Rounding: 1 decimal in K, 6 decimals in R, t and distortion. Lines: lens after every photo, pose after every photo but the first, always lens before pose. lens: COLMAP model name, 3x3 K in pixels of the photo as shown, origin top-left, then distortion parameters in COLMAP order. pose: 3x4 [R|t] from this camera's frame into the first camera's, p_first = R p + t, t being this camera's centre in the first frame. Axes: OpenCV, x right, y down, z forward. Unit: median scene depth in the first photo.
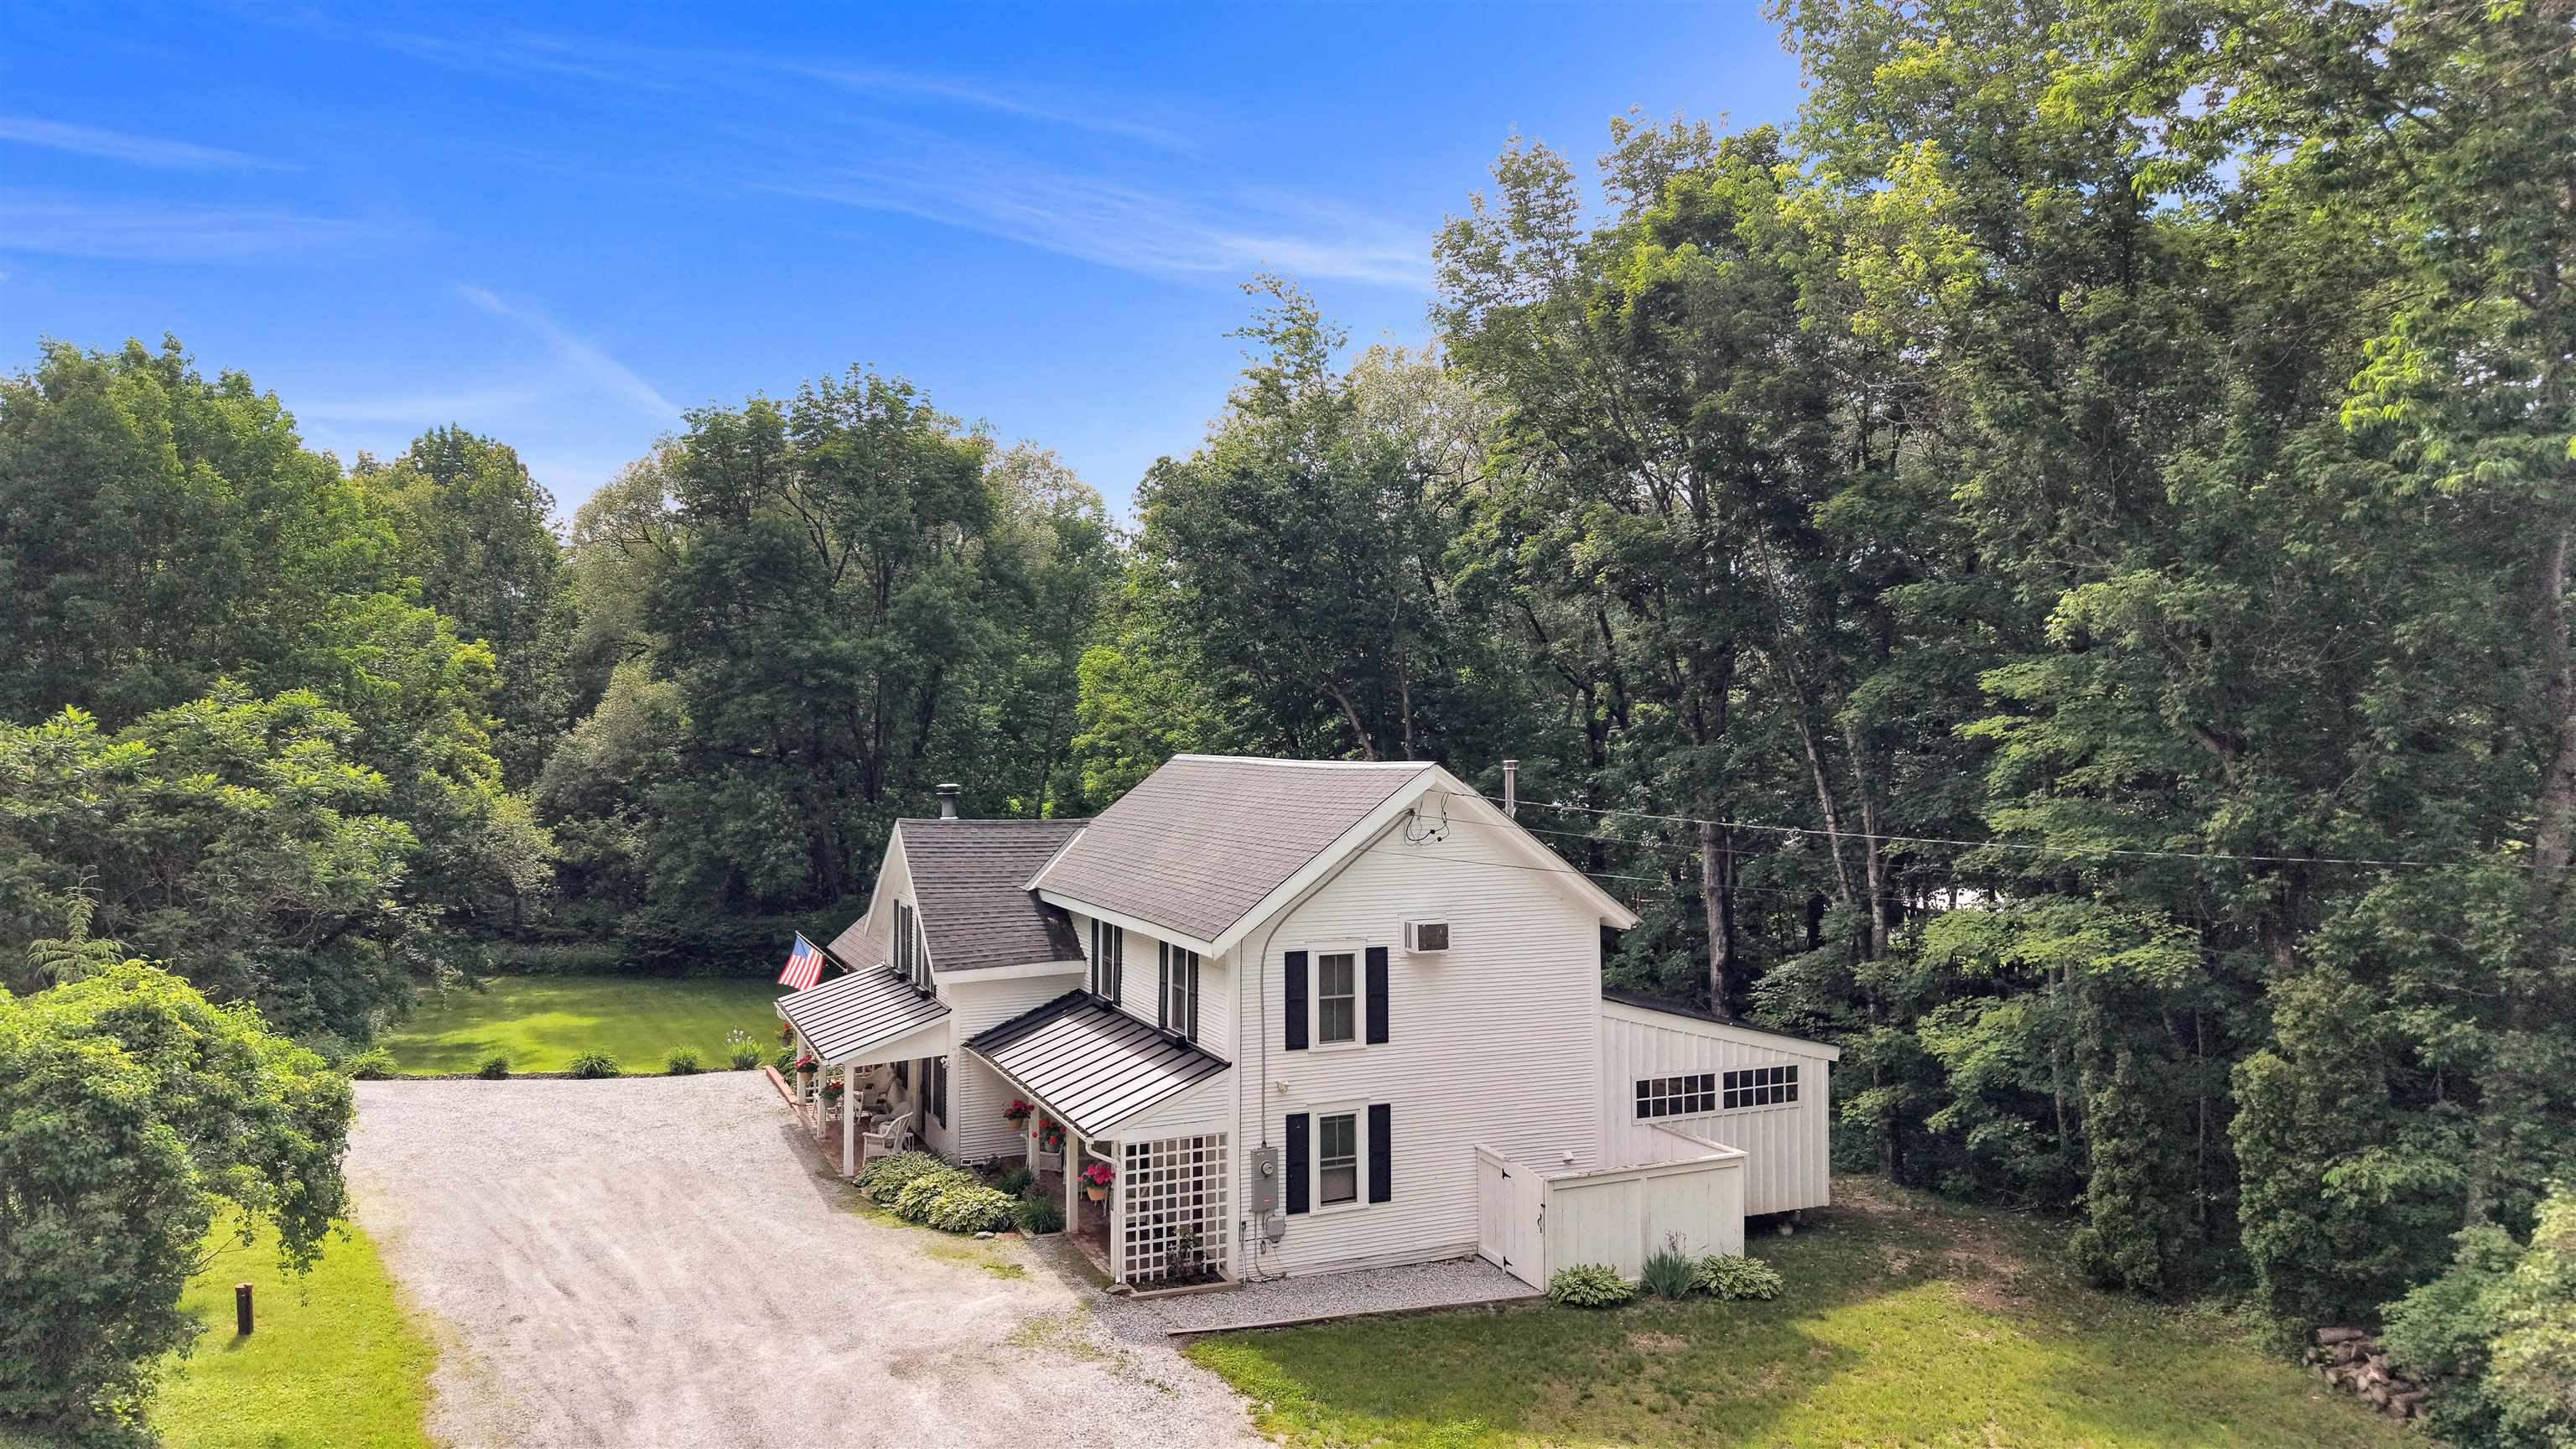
lens RADIAL K [[1657.4, 0, 1288.0], [0, 1657.4, 724.5], [0, 0, 1]] dist [-0.026955, 0.000494]
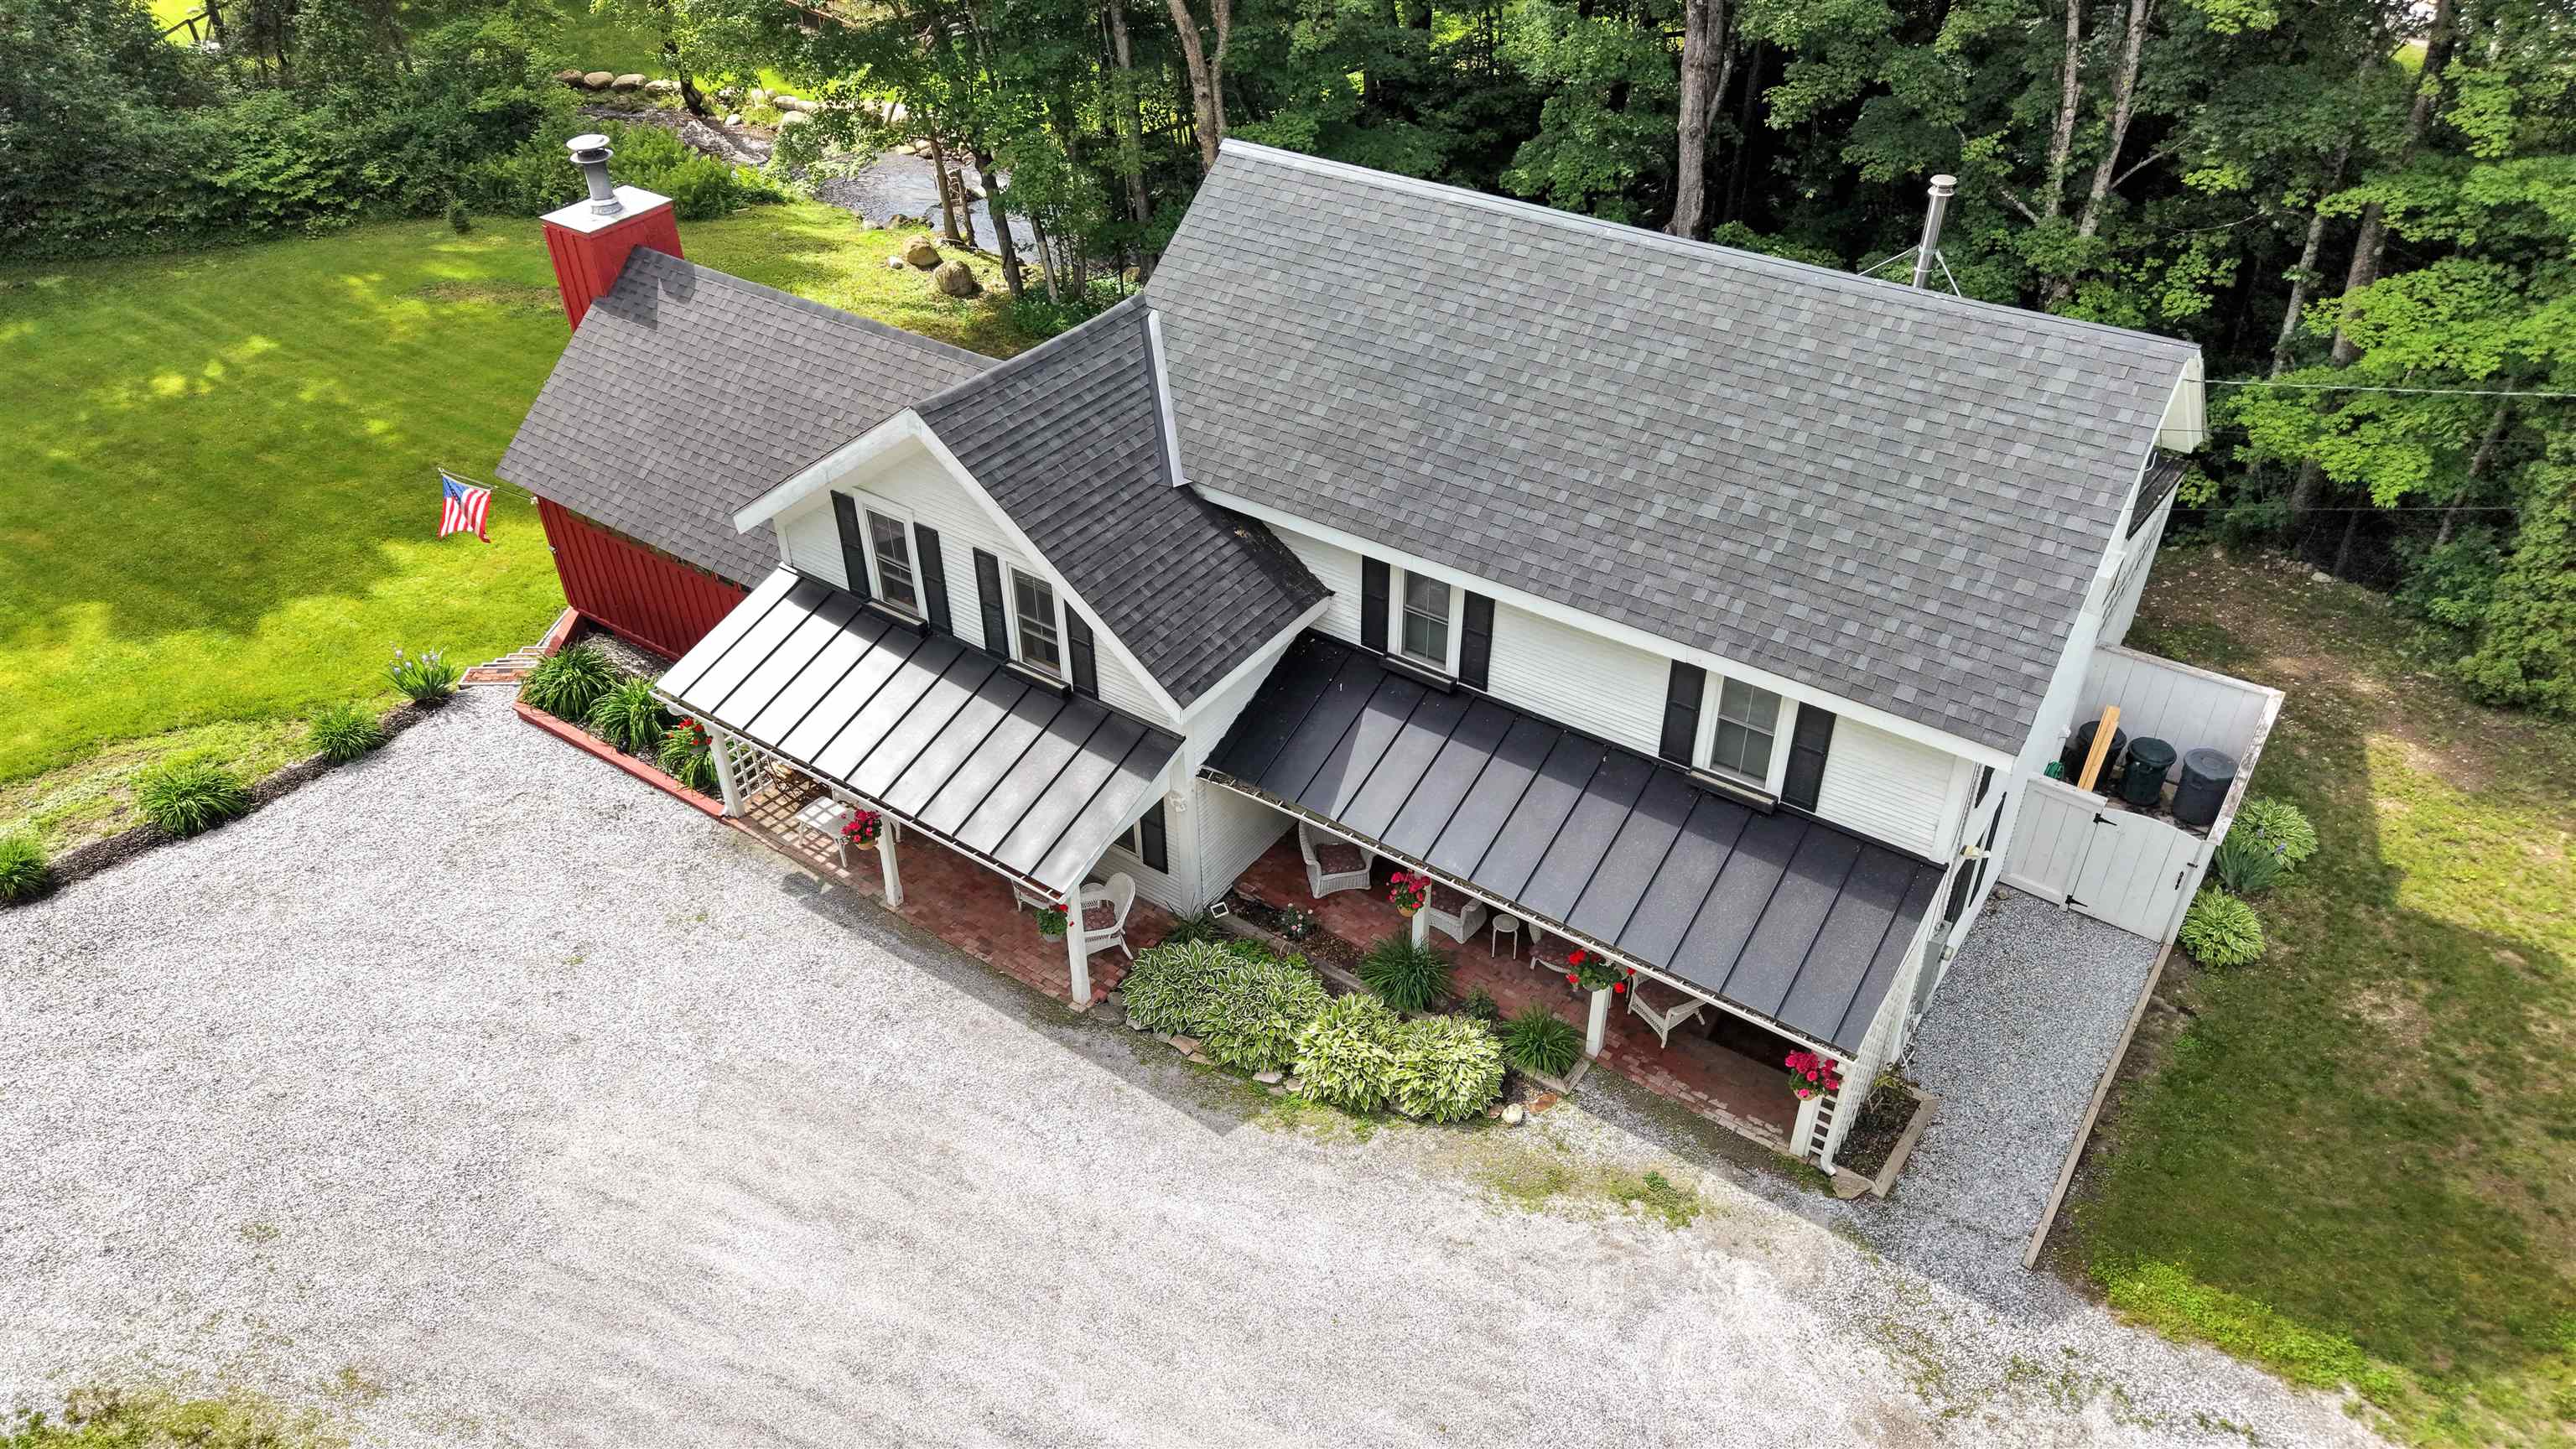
lens RADIAL K [[1716.6, 0, 1277.7], [0, 1716.6, 730.8], [0, 0, 1]] dist [-0.001033, -0.001382]
pose [[0.859815, -0.318252, 0.399291, -0.518685], [0.024948, 0.807245, 0.589689, -0.253992], [-0.509995, -0.497062, 0.702022, 0.645886]]
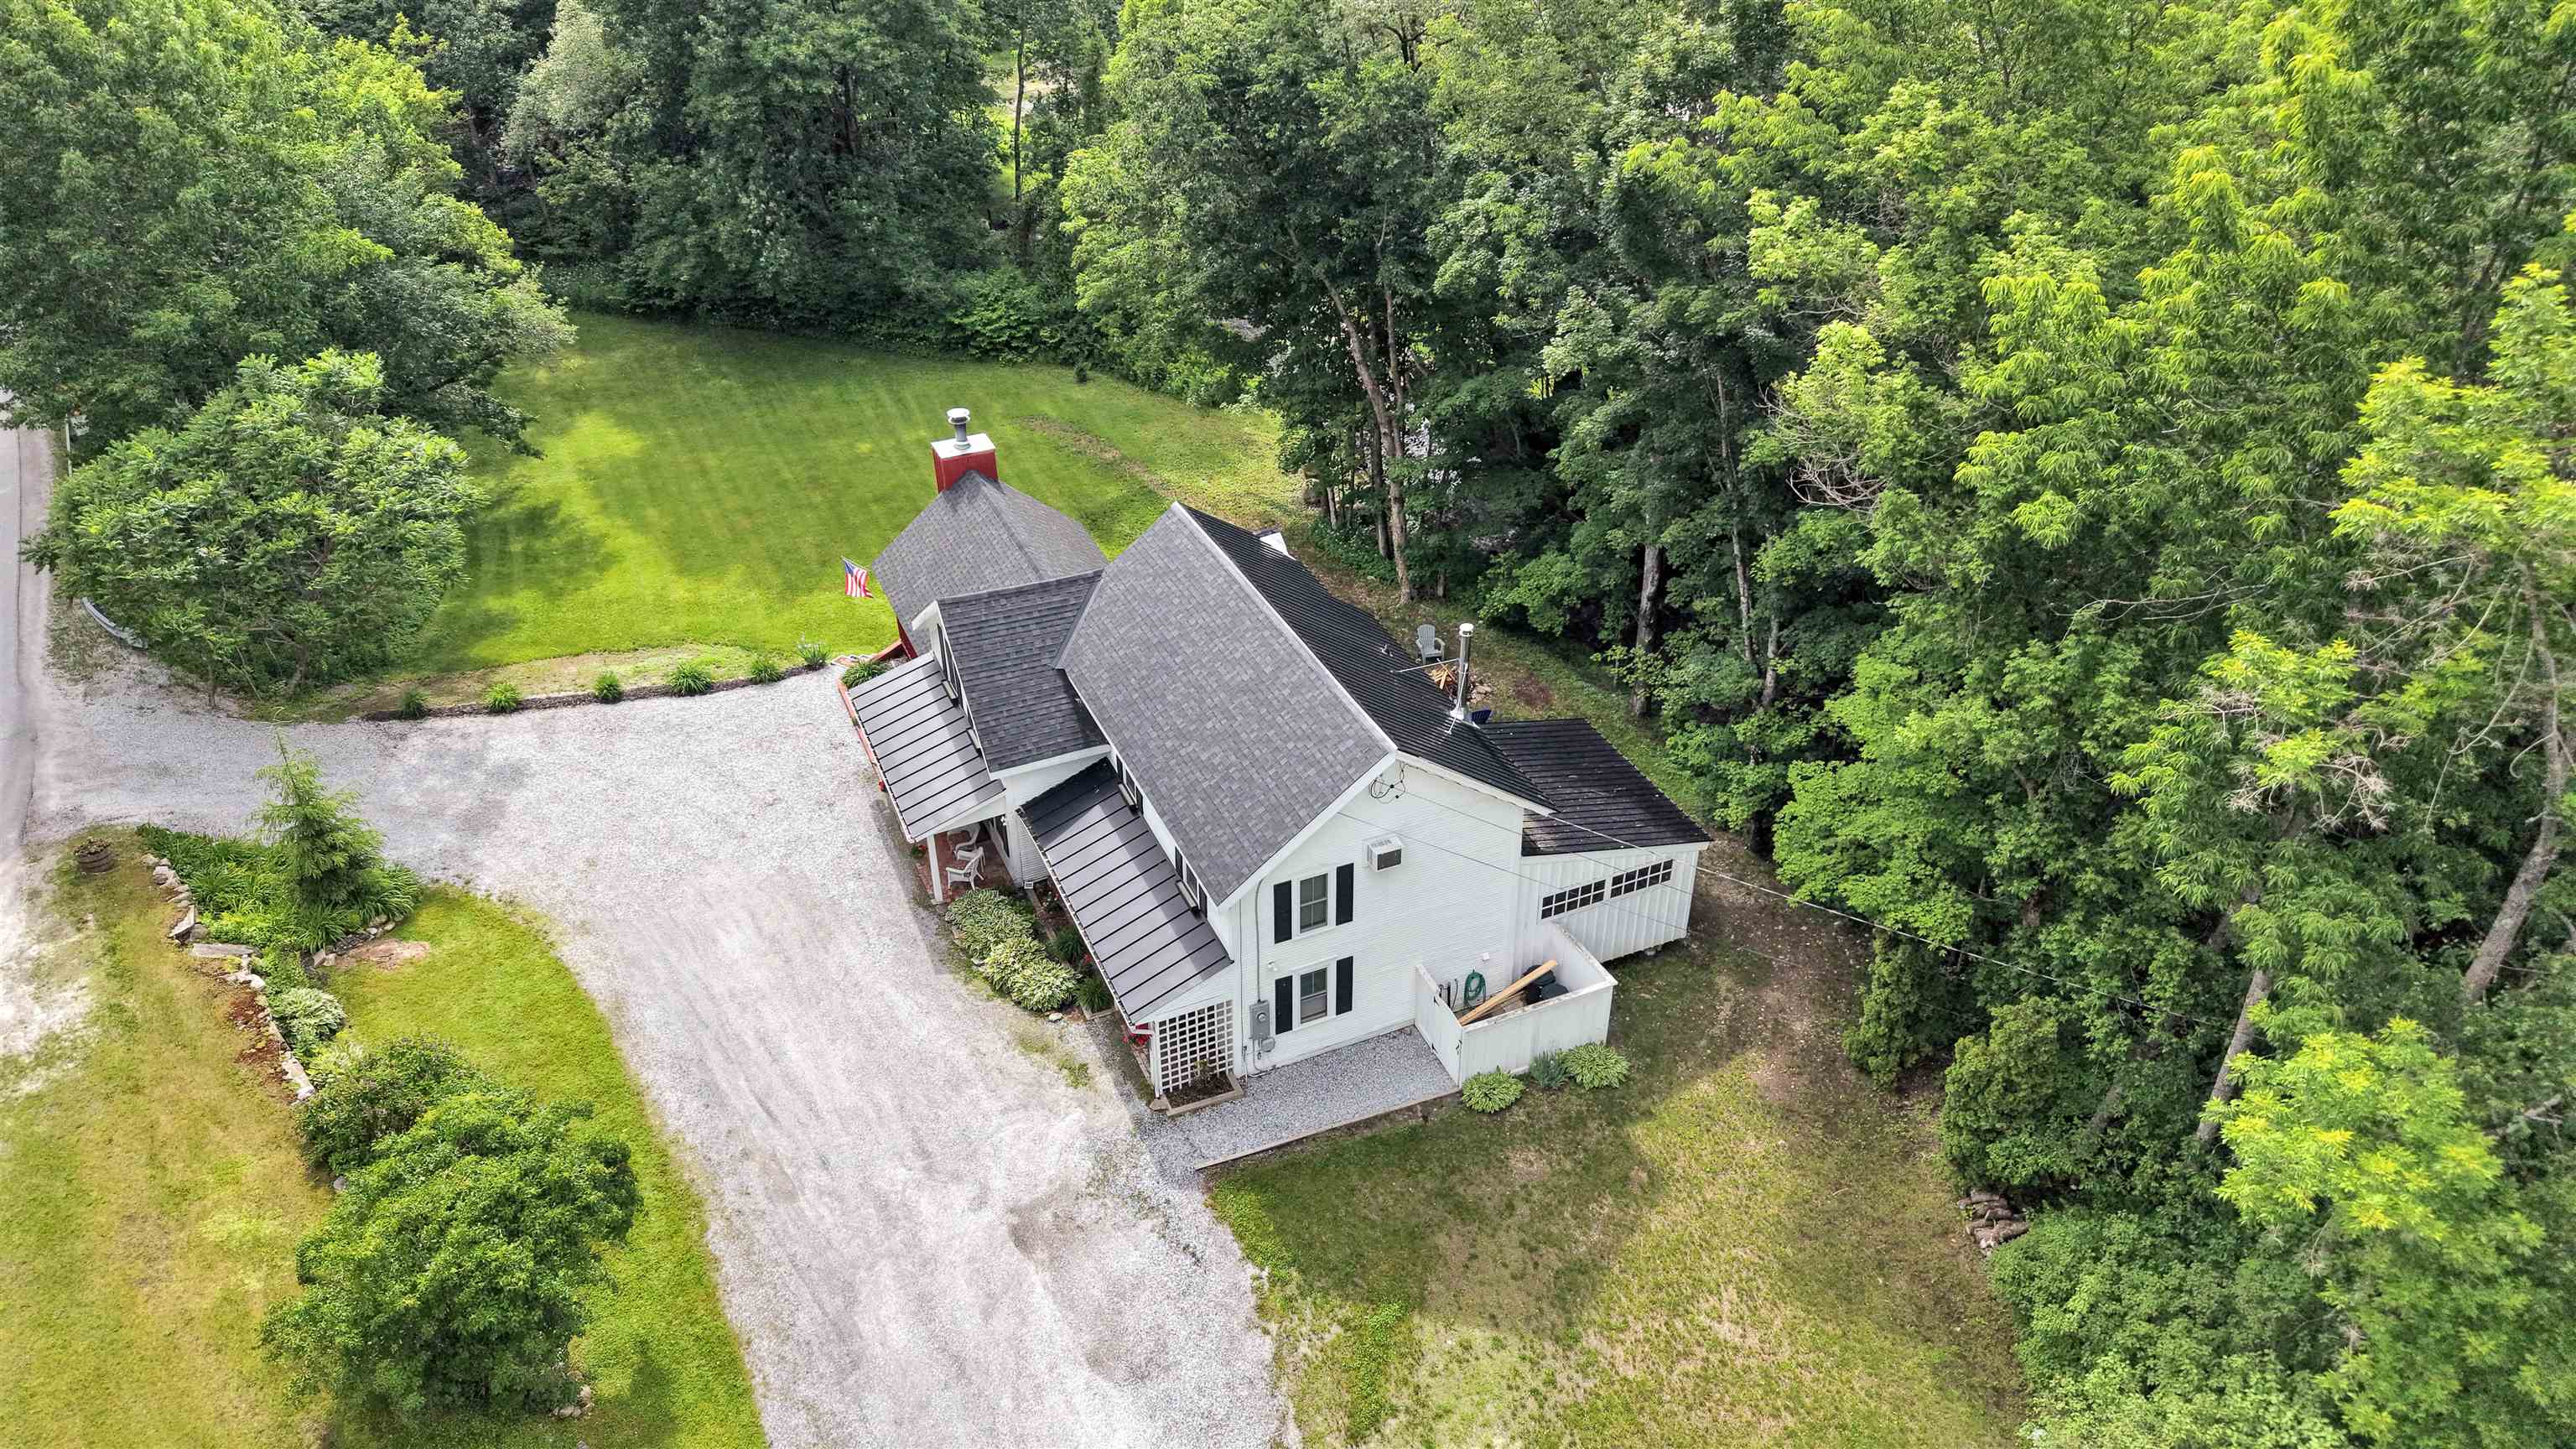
lens RADIAL K [[1657.6, 0, 1284.9], [0, 1657.6, 716.9], [0, 0, 1]] dist [0.003807, -0.023917]
pose [[0.999966, -0.003196, 0.007537, -0.002813], [-0.001325, 0.845286, 0.534313, -0.656358], [-0.008079, -0.534305, 0.845253, -0.031122]]
